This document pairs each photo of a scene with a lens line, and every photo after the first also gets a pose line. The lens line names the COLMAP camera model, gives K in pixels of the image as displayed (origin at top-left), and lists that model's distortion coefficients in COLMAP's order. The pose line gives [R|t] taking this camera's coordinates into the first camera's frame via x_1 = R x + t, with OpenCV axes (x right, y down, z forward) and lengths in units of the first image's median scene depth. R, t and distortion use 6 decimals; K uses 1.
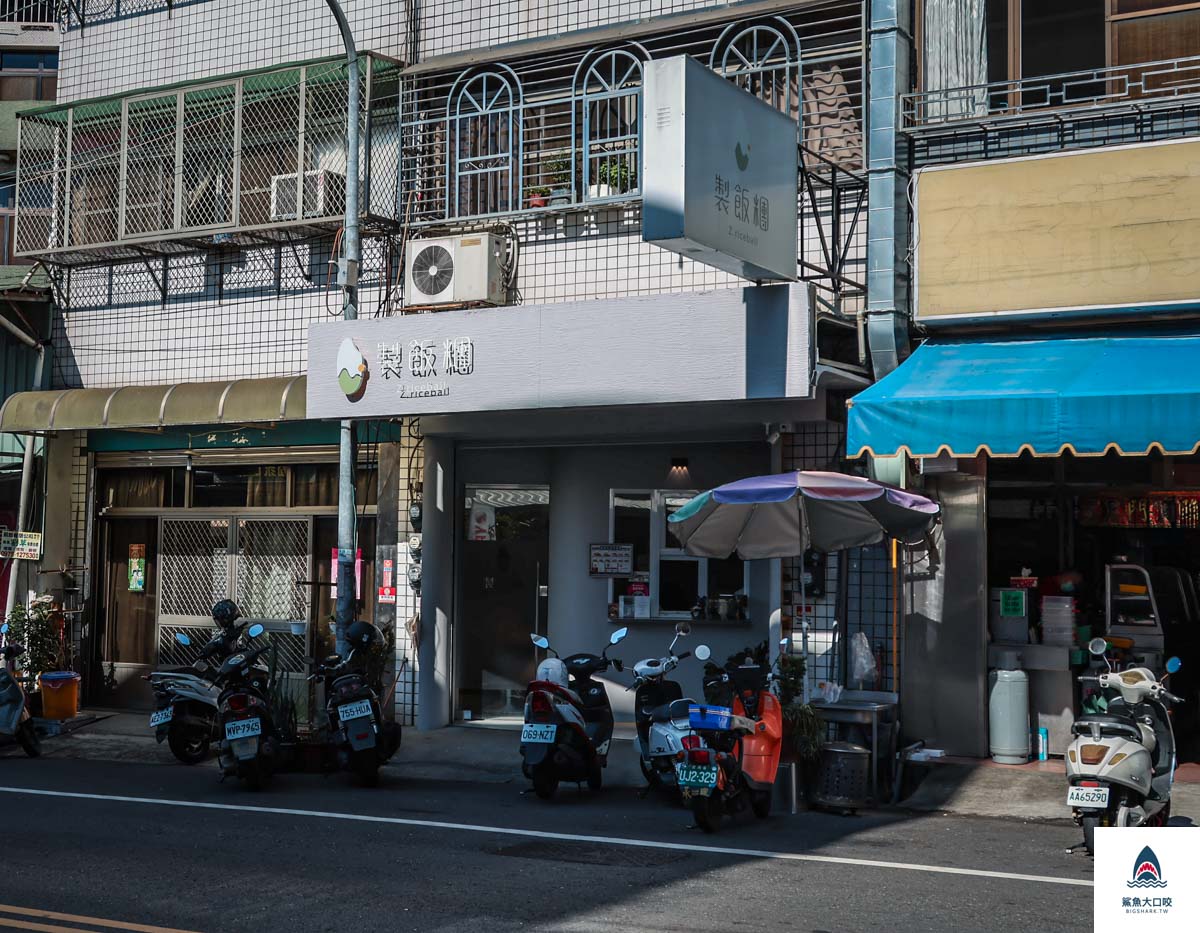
lens RADIAL K [[1190.3, 0, 598.7], [0, 1190.3, 465.3], [0, 0, 1]] dist [0.006621, 0.000000]
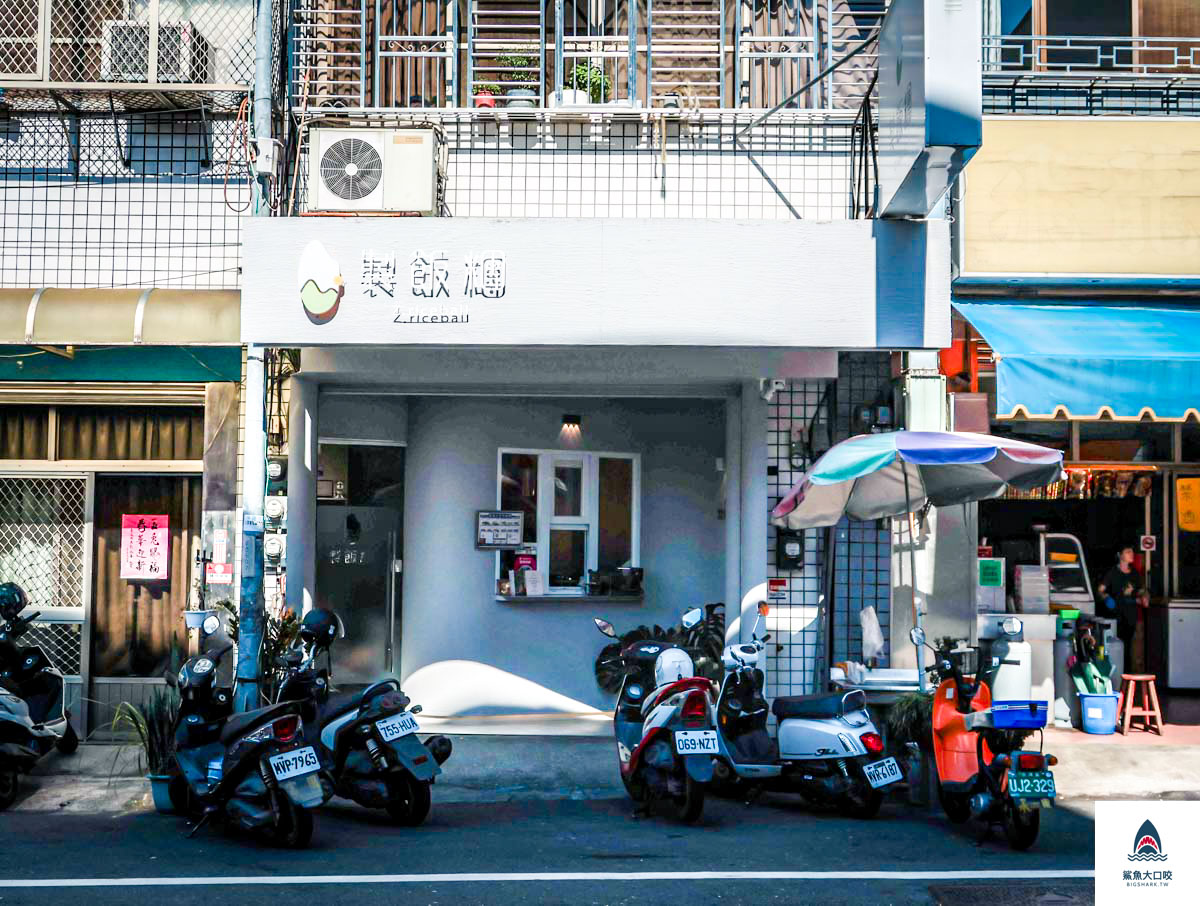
lens RADIAL K [[1190.3, 0, 600.4], [0, 1190.3, 459.2], [0, 0, 1]] dist [0.006621, 0.000000]
pose [[0.921628, 0.022946, 0.387395, -0.297463], [-0.030572, 0.999441, 0.013534, 0.016077], [-0.386868, -0.024317, 0.921814, 0.195051]]
